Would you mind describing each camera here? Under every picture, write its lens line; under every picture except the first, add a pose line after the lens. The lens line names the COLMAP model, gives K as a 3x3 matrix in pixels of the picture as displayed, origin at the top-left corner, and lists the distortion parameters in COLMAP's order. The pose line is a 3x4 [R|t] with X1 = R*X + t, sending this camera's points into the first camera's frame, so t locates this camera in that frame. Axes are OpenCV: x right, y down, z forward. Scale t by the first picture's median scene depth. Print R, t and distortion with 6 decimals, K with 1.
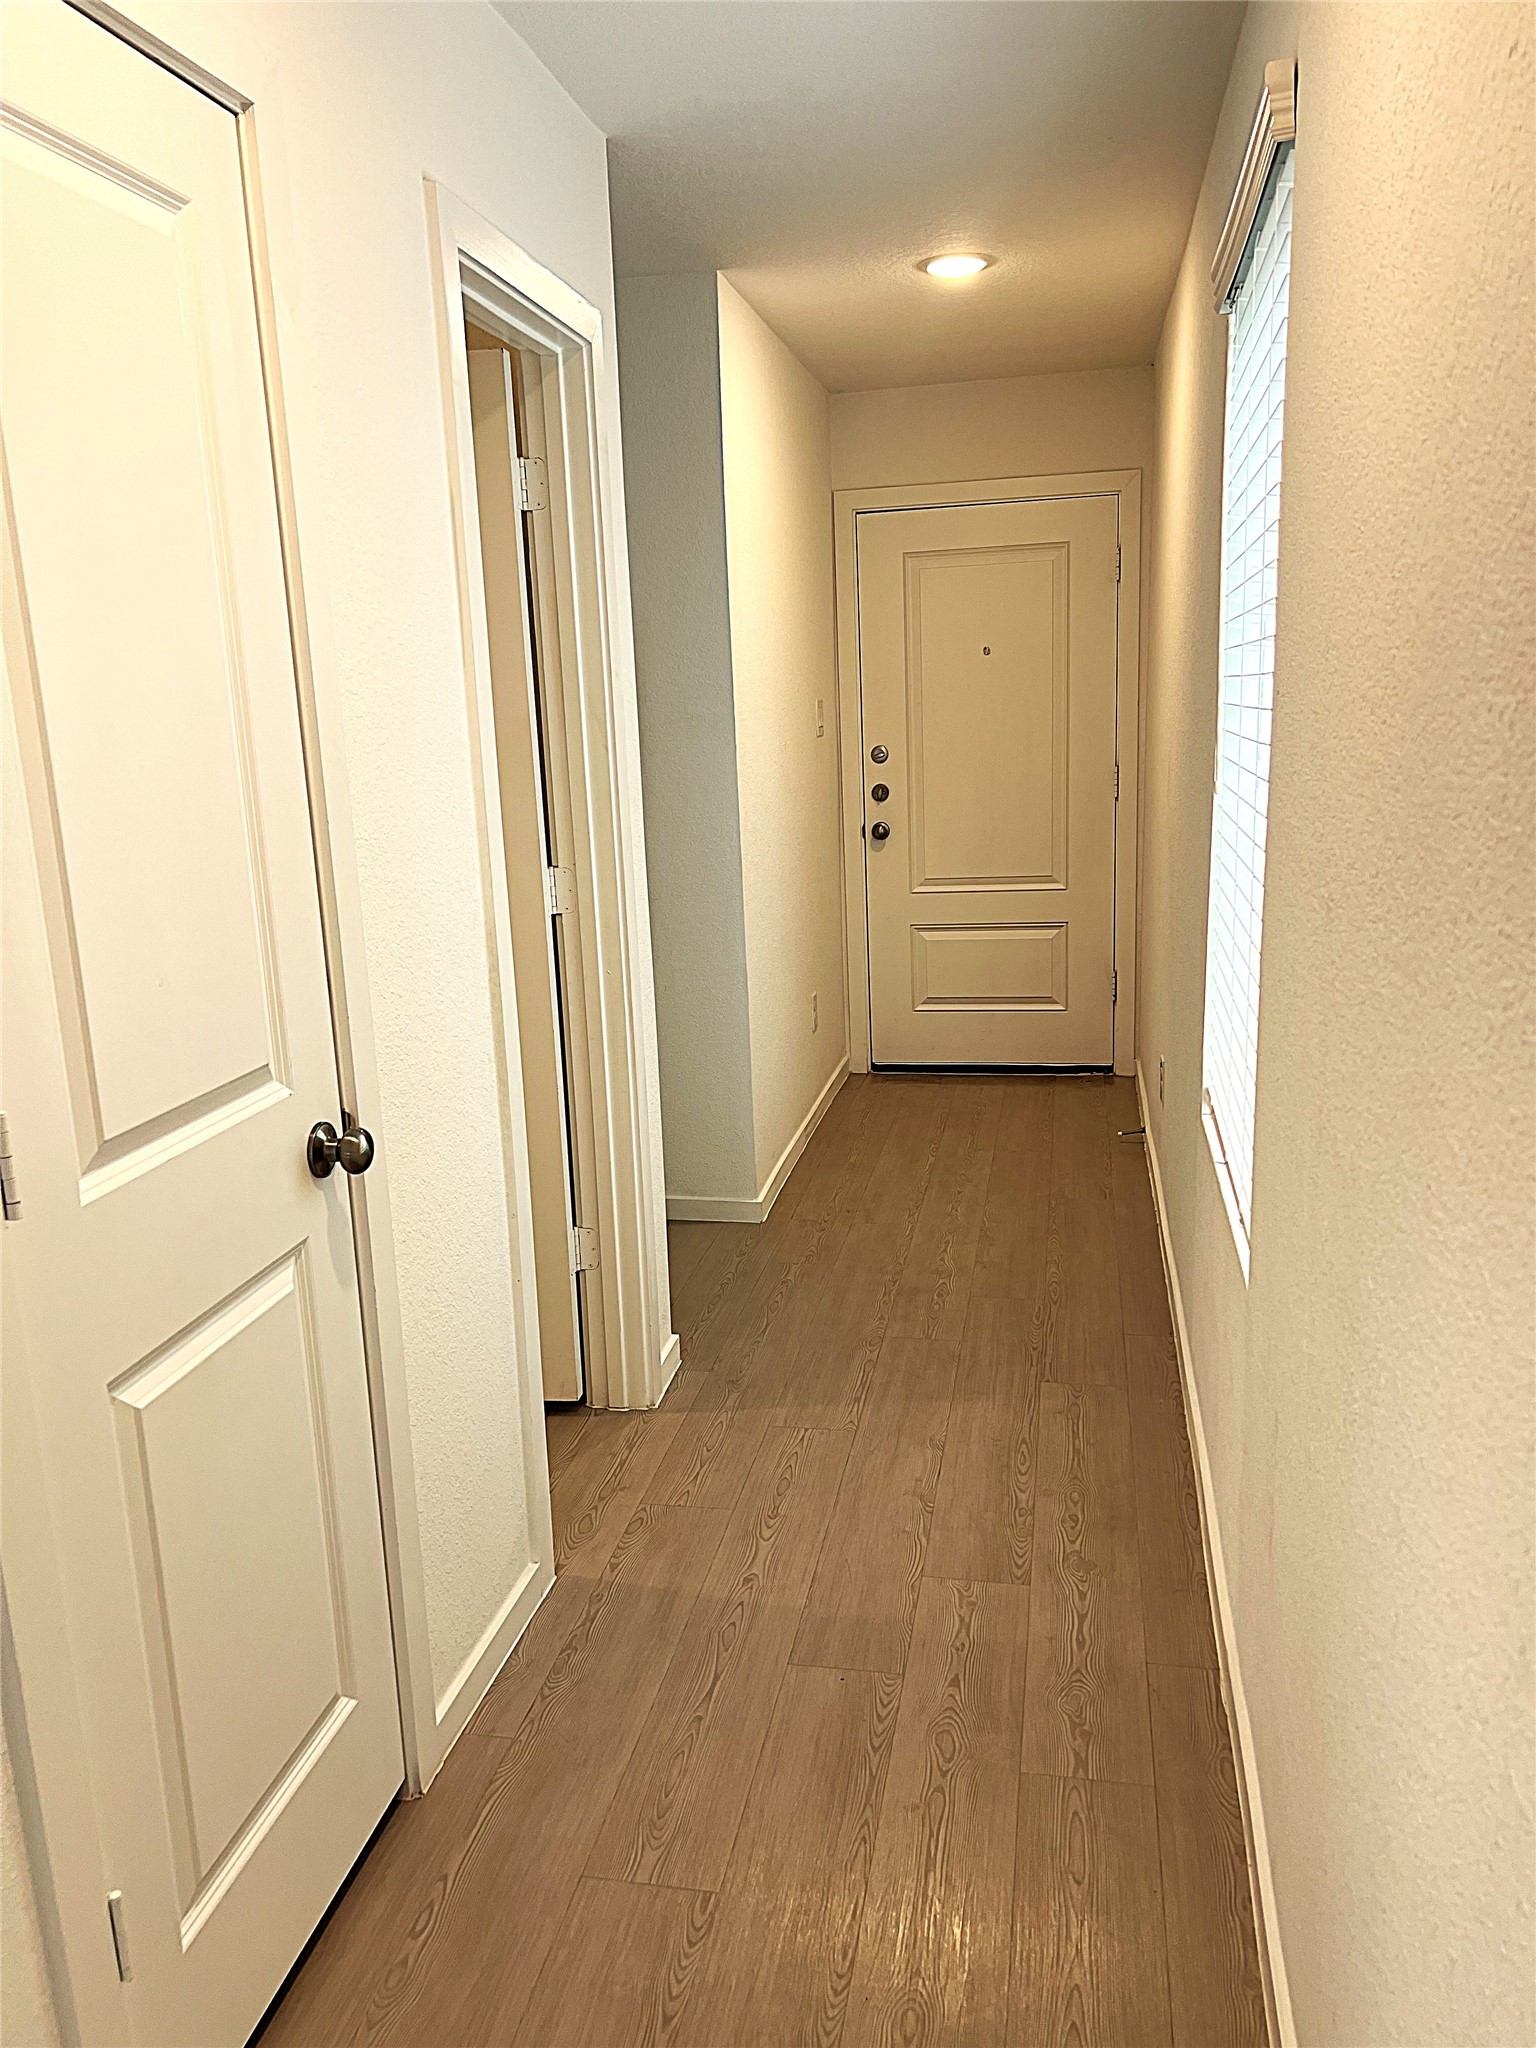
lens RADIAL K [[1529.2, 0, 768.0], [0, 1529.2, 1024.0], [0, 0, 1]] dist [0.008288, 0.002615]
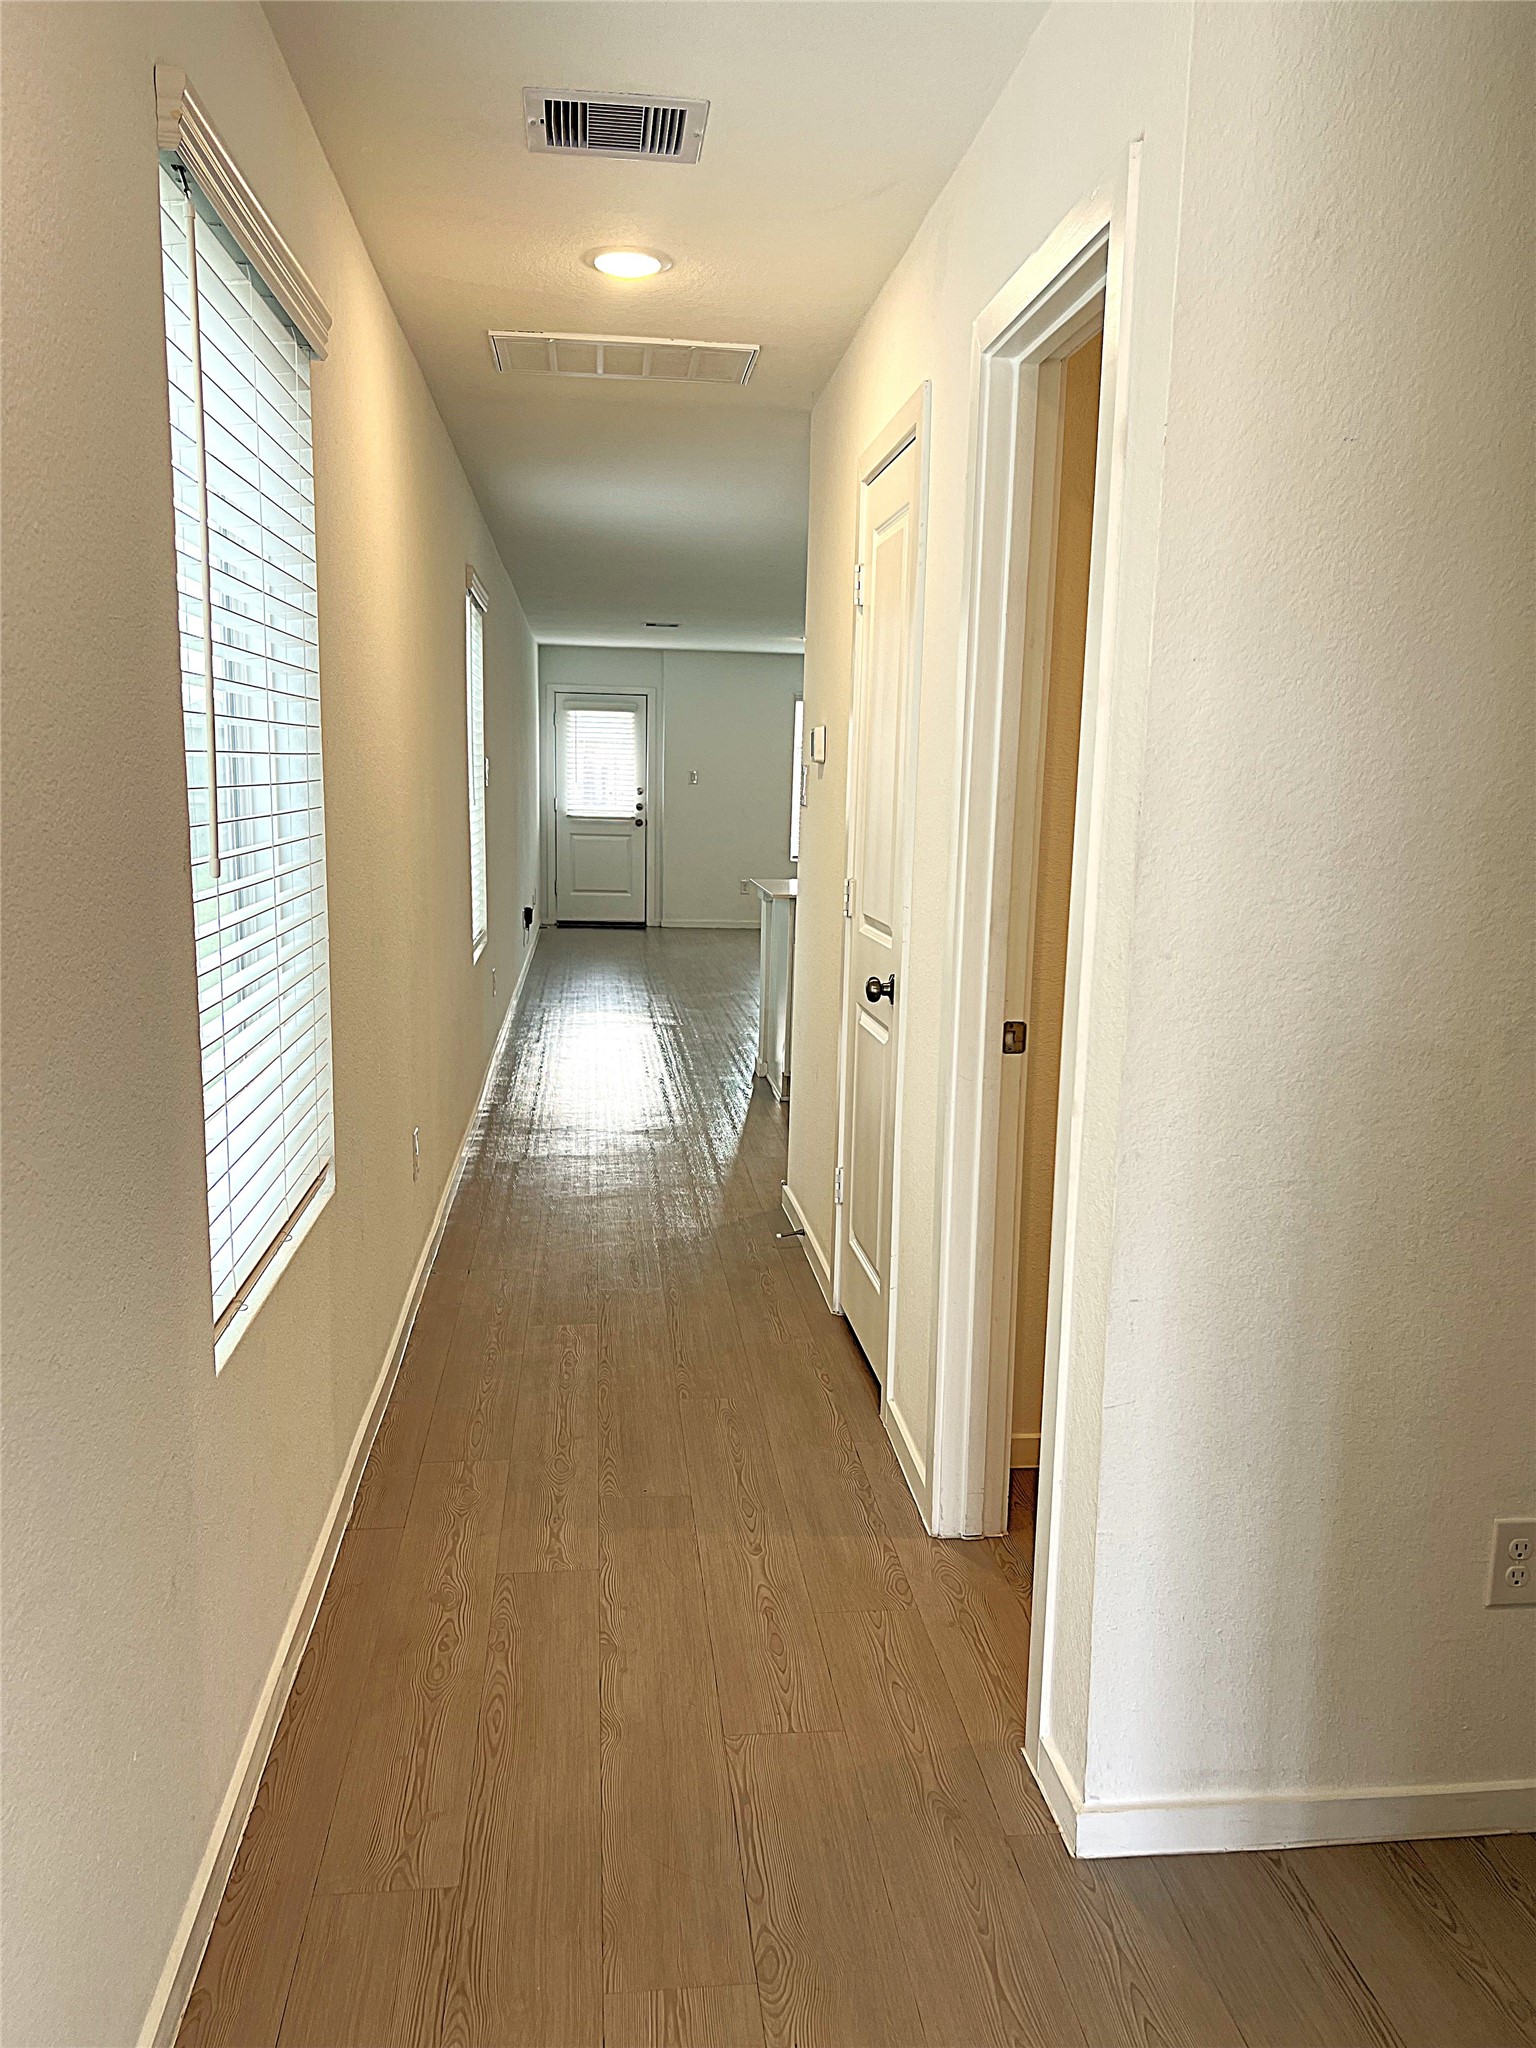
lens RADIAL K [[1529.2, 0, 768.0], [0, 1529.2, 1024.0], [0, 0, 1]] dist [0.008288, 0.002615]
pose [[-0.952488, 0.066451, -0.297237, 0.274788], [-0.052838, 0.925060, 0.376128, -0.385383], [0.299956, 0.373963, -0.877598, 1.798080]]
